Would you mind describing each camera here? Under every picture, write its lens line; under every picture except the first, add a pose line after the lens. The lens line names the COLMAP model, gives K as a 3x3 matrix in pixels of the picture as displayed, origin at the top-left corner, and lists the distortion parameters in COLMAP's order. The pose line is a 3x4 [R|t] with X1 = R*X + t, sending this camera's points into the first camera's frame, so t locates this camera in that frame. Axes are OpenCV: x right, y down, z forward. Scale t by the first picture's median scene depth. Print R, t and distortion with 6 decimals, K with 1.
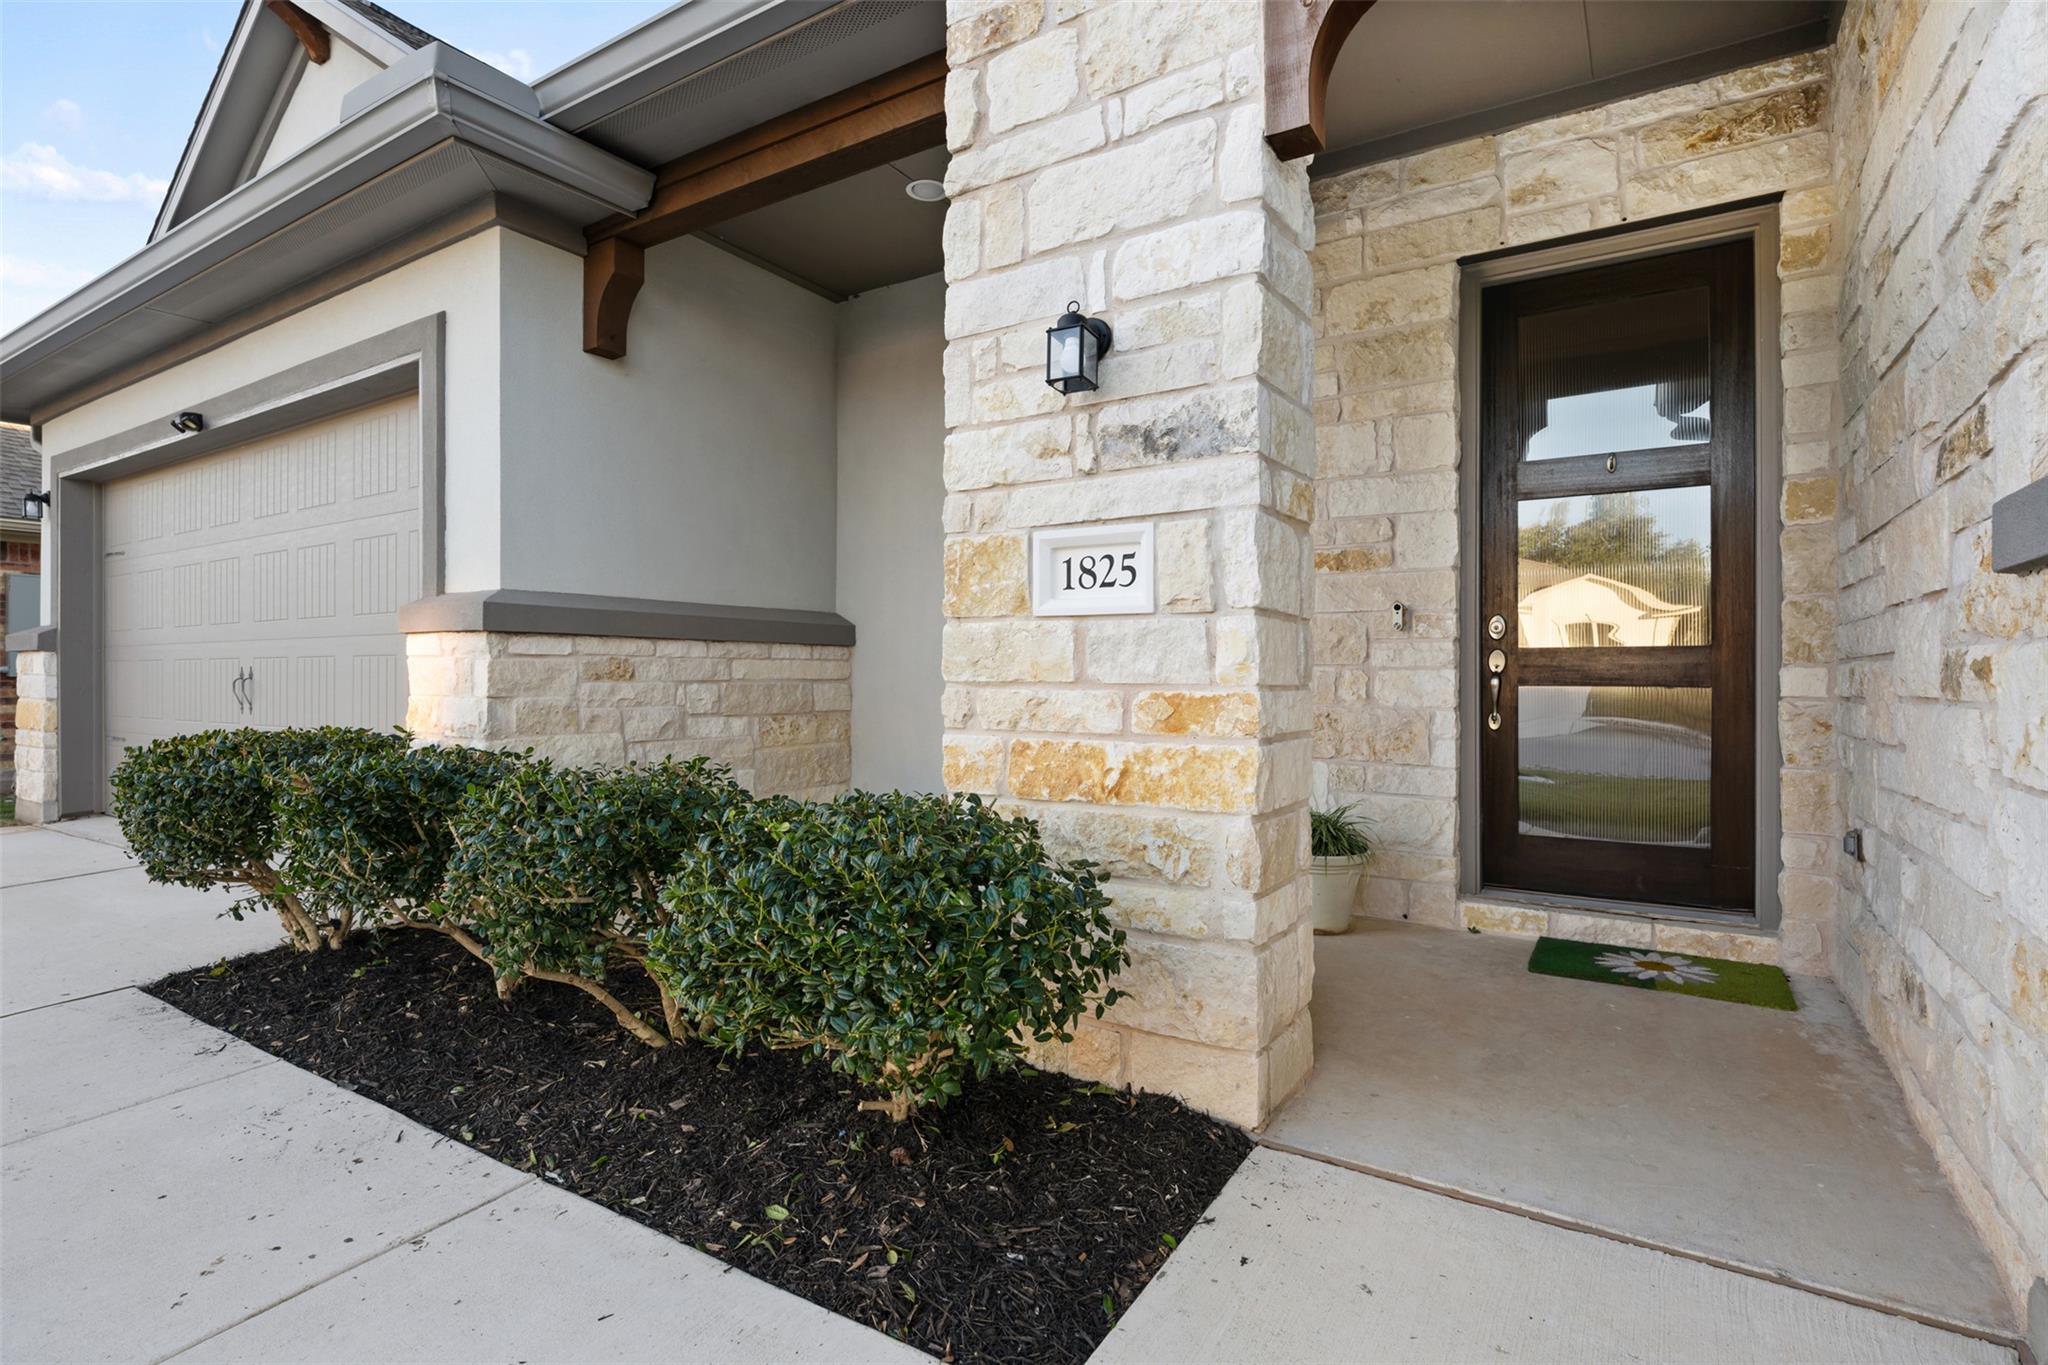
lens RADIAL K [[1017.1, 0, 1033.2], [0, 1017.1, 665.3], [0, 0, 1]] dist [-0.002636, 0.000053]
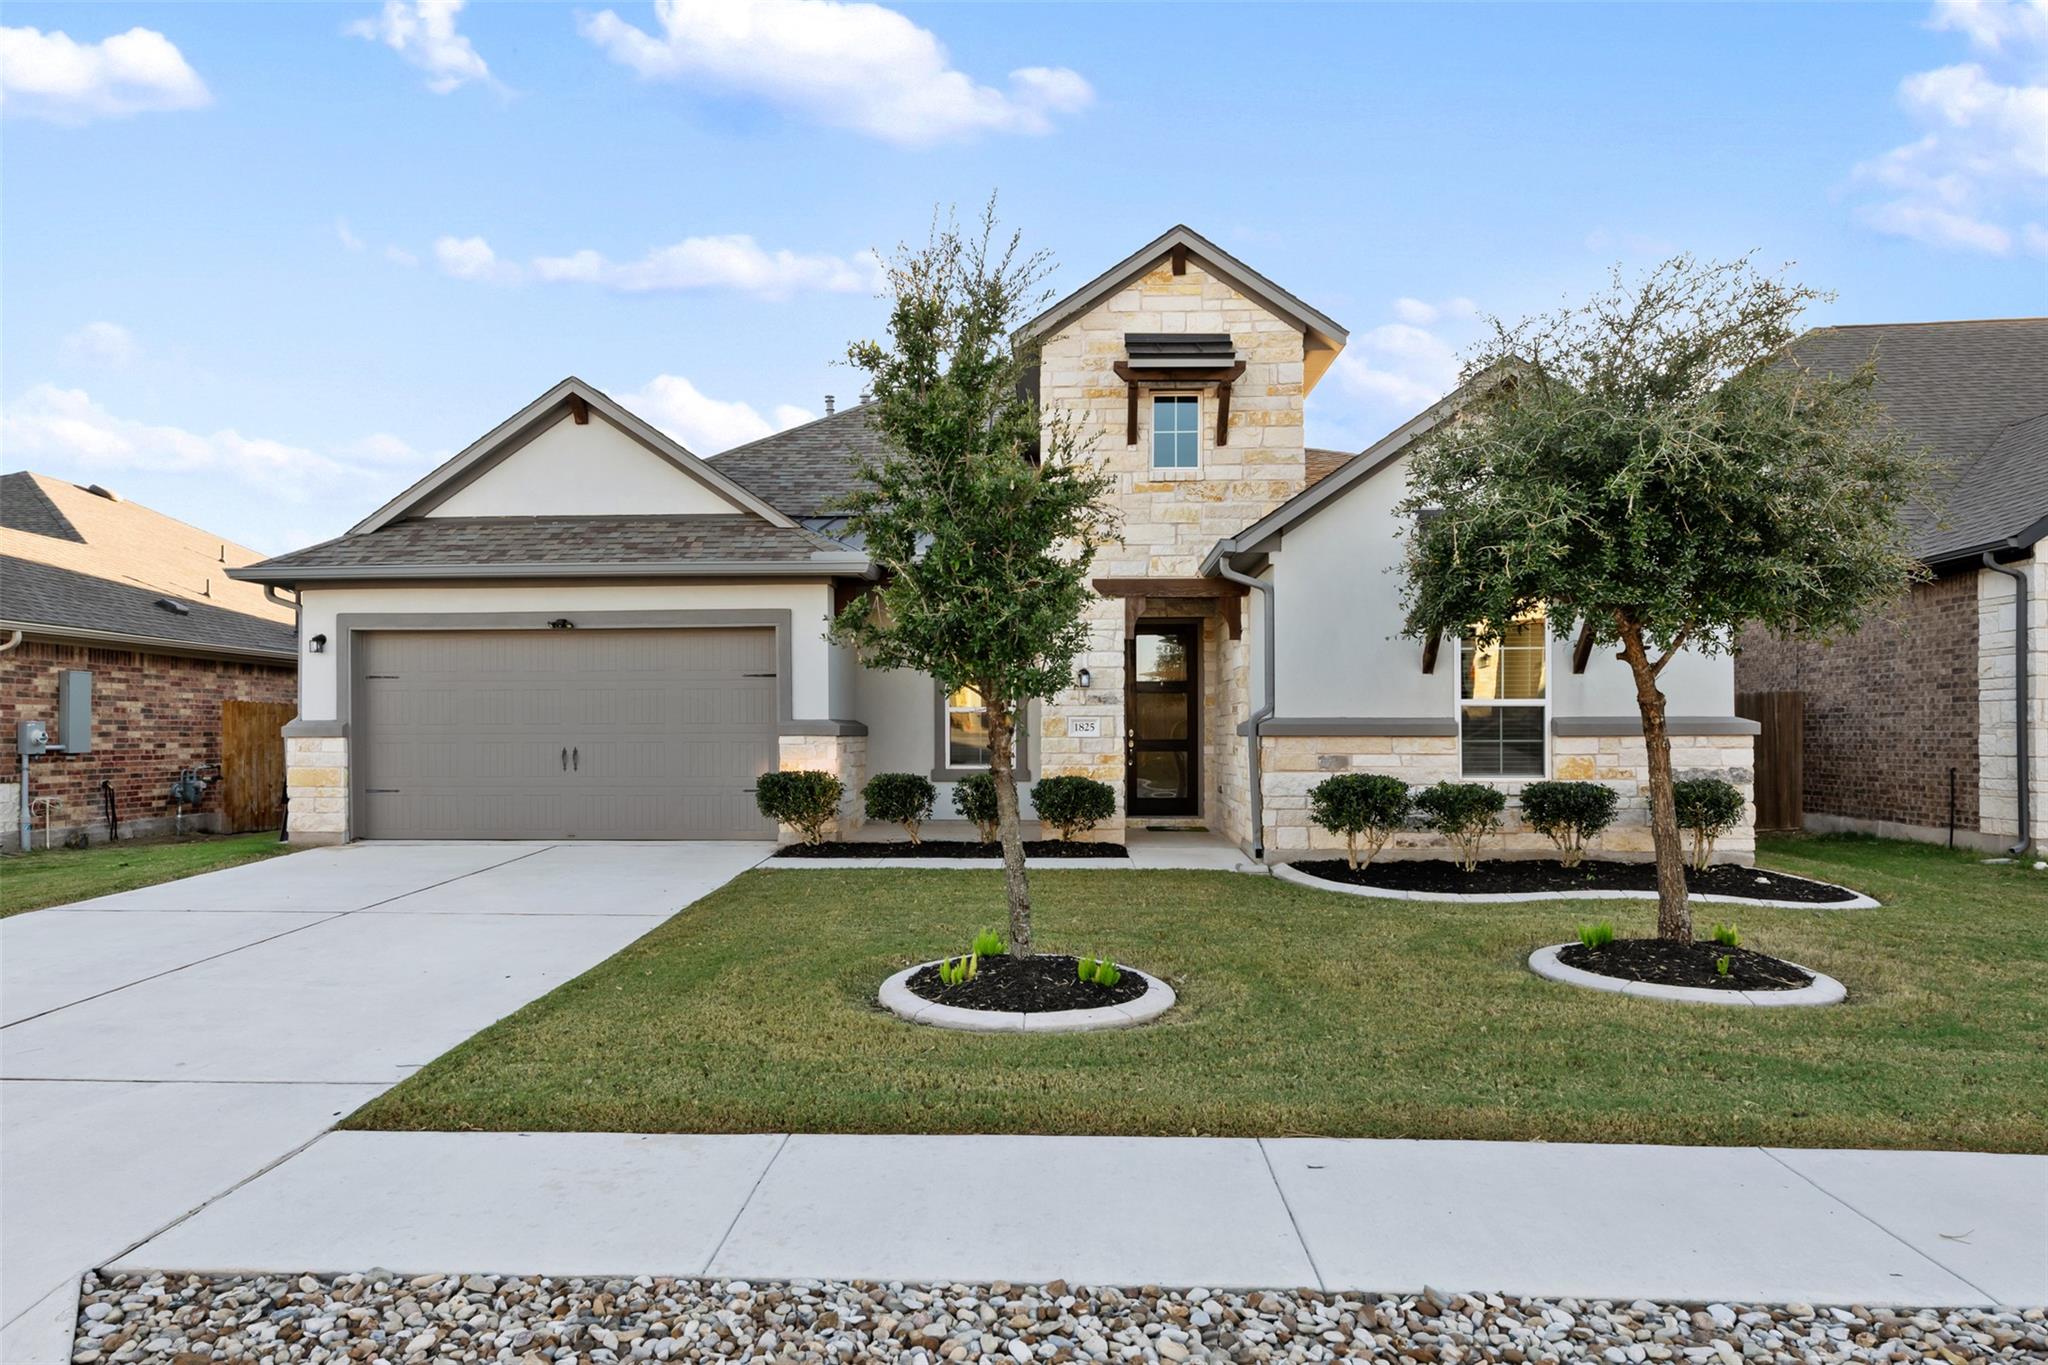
lens RADIAL K [[1297.4, 0, 1028.0], [0, 1297.4, 697.8], [0, 0, 1]] dist [-0.005378, 0.000468]
pose [[0.859713, 0.010657, 0.510666, -2.742891], [-0.002282, 0.999852, -0.017024, -0.112895], [-0.510773, 0.013471, 0.859610, -3.363223]]
